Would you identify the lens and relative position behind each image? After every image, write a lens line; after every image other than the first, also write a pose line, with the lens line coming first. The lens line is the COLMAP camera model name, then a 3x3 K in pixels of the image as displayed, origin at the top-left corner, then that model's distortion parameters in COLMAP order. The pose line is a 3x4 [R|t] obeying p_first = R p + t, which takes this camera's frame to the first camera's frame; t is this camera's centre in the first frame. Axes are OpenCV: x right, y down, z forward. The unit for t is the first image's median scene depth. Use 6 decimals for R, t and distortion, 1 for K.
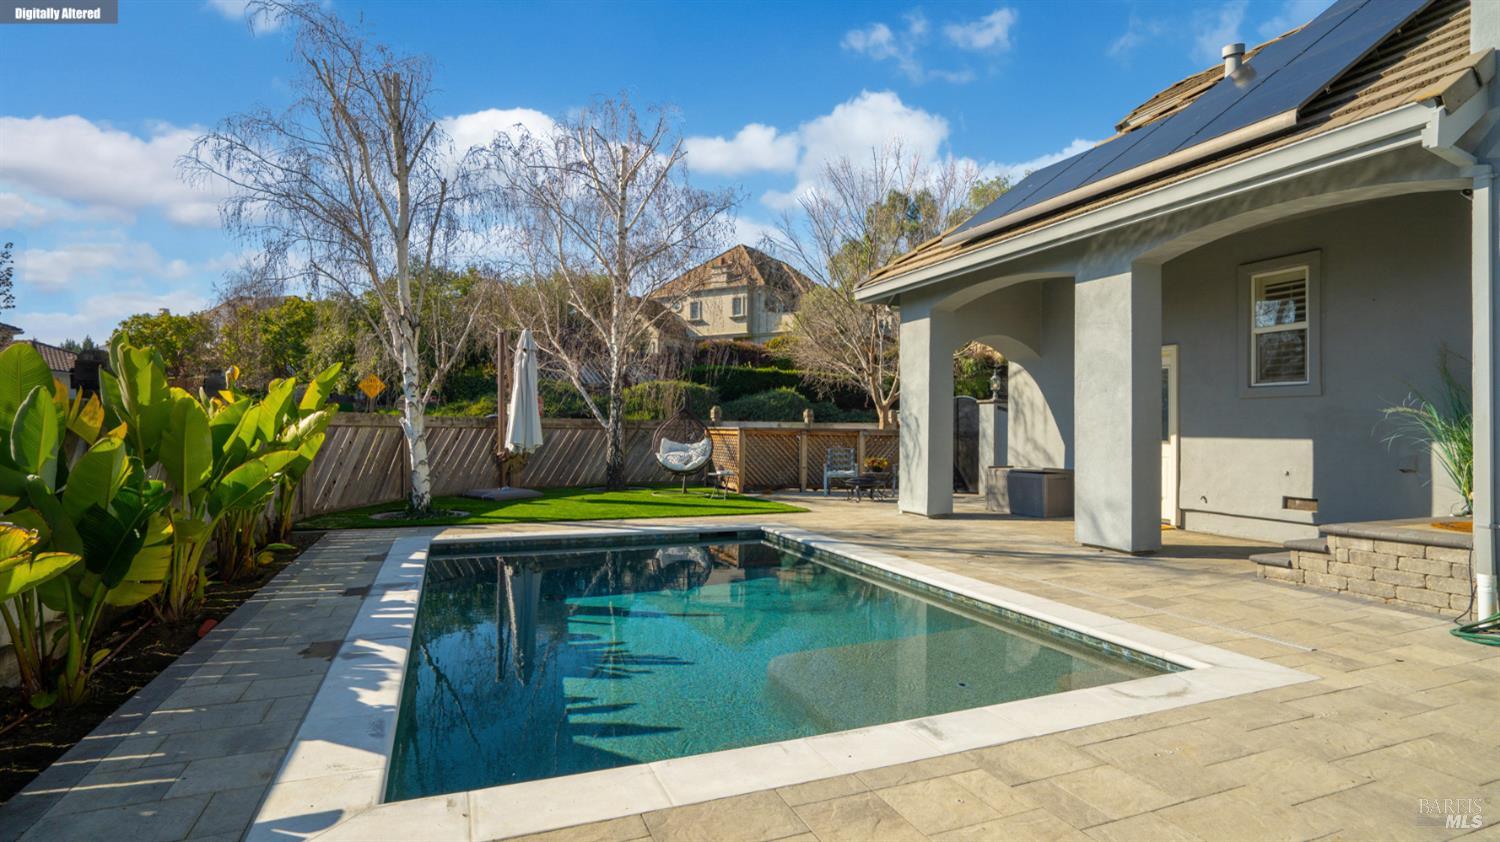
lens RADIAL K [[728.0, 0, 742.4], [0, 728.0, 416.7], [0, 0, 1]] dist [-0.024806, 0.001337]
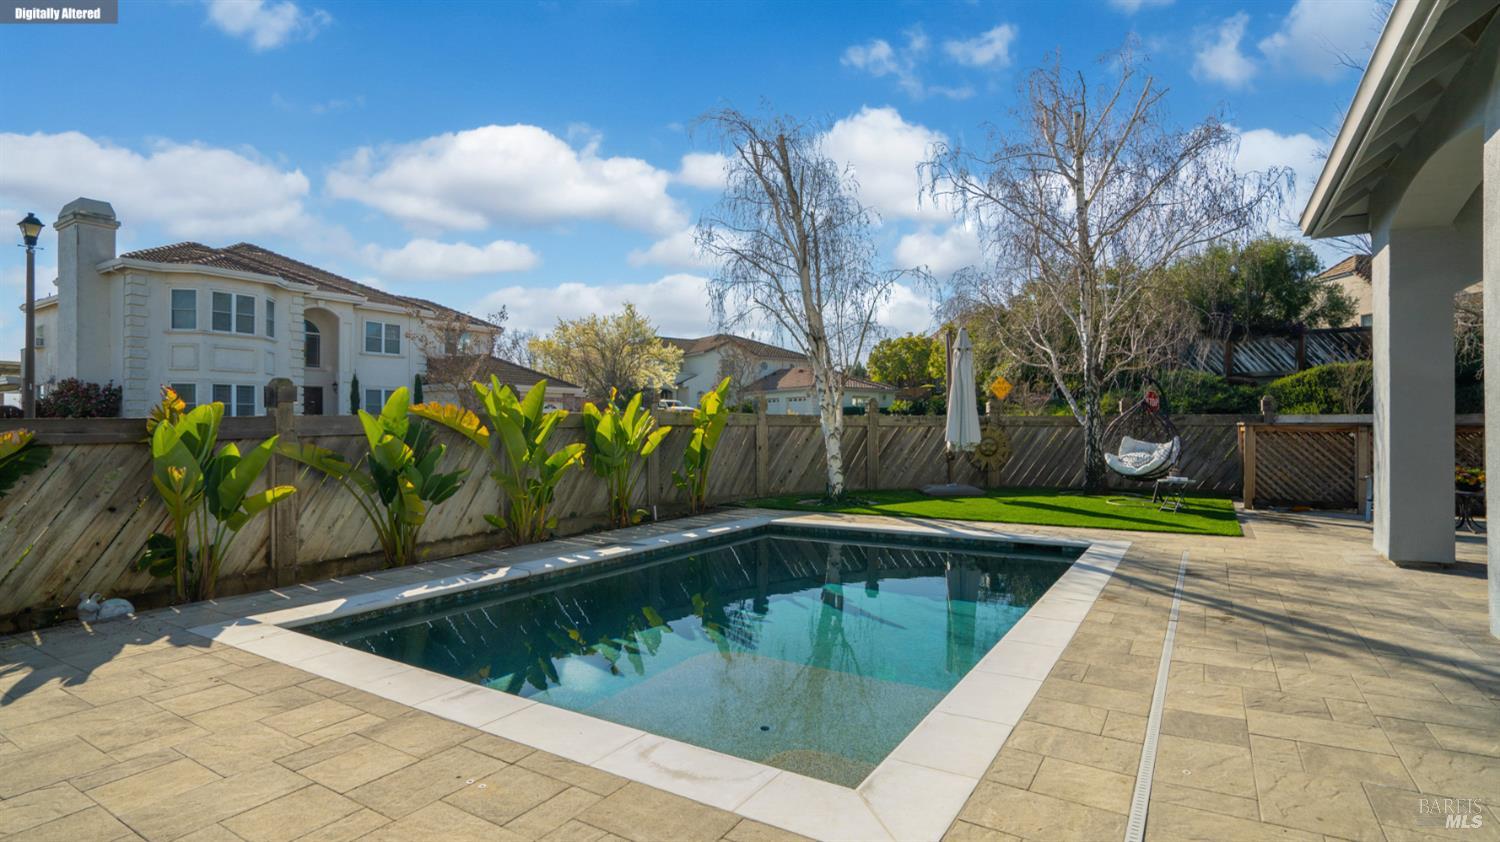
lens RADIAL K [[728.0, 0, 751.0], [0, 728.0, 423.0], [0, 0, 1]] dist [-0.024806, 0.001337]
pose [[0.602719, -0.012723, -0.797852, 0.434507], [0.021513, 0.999769, 0.000309, 0.005987], [0.797663, -0.017350, 0.602853, 0.209142]]
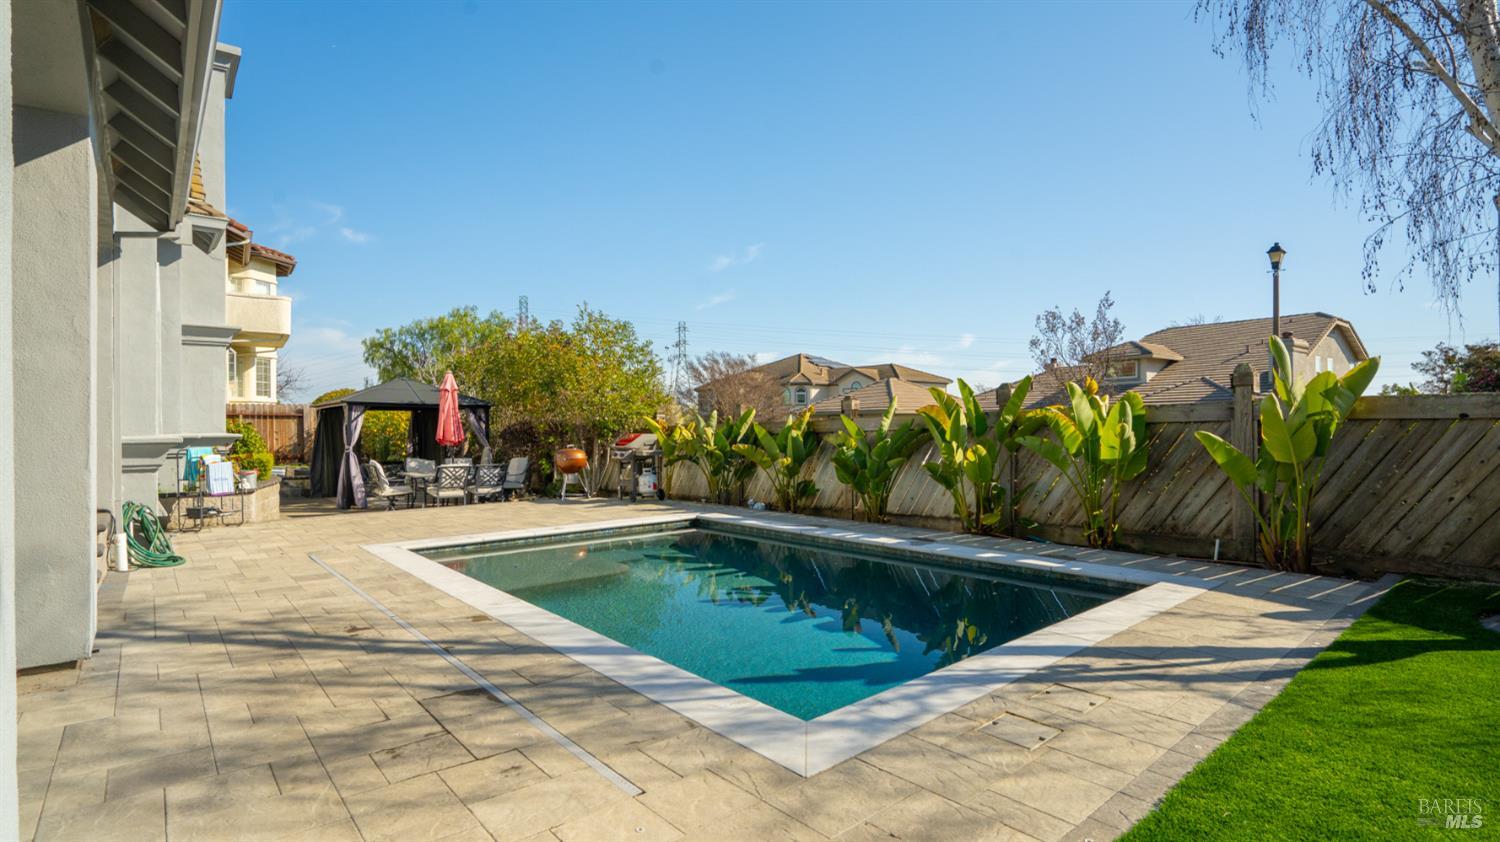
lens RADIAL K [[728.0, 0, 753.9], [0, 728.0, 424.1], [0, 0, 1]] dist [-0.024806, 0.001337]
pose [[-0.938665, 0.000687, -0.344831, 0.153805], [0.008640, 0.999731, -0.021526, 0.022424], [0.344723, -0.023185, -0.938418, 1.300076]]
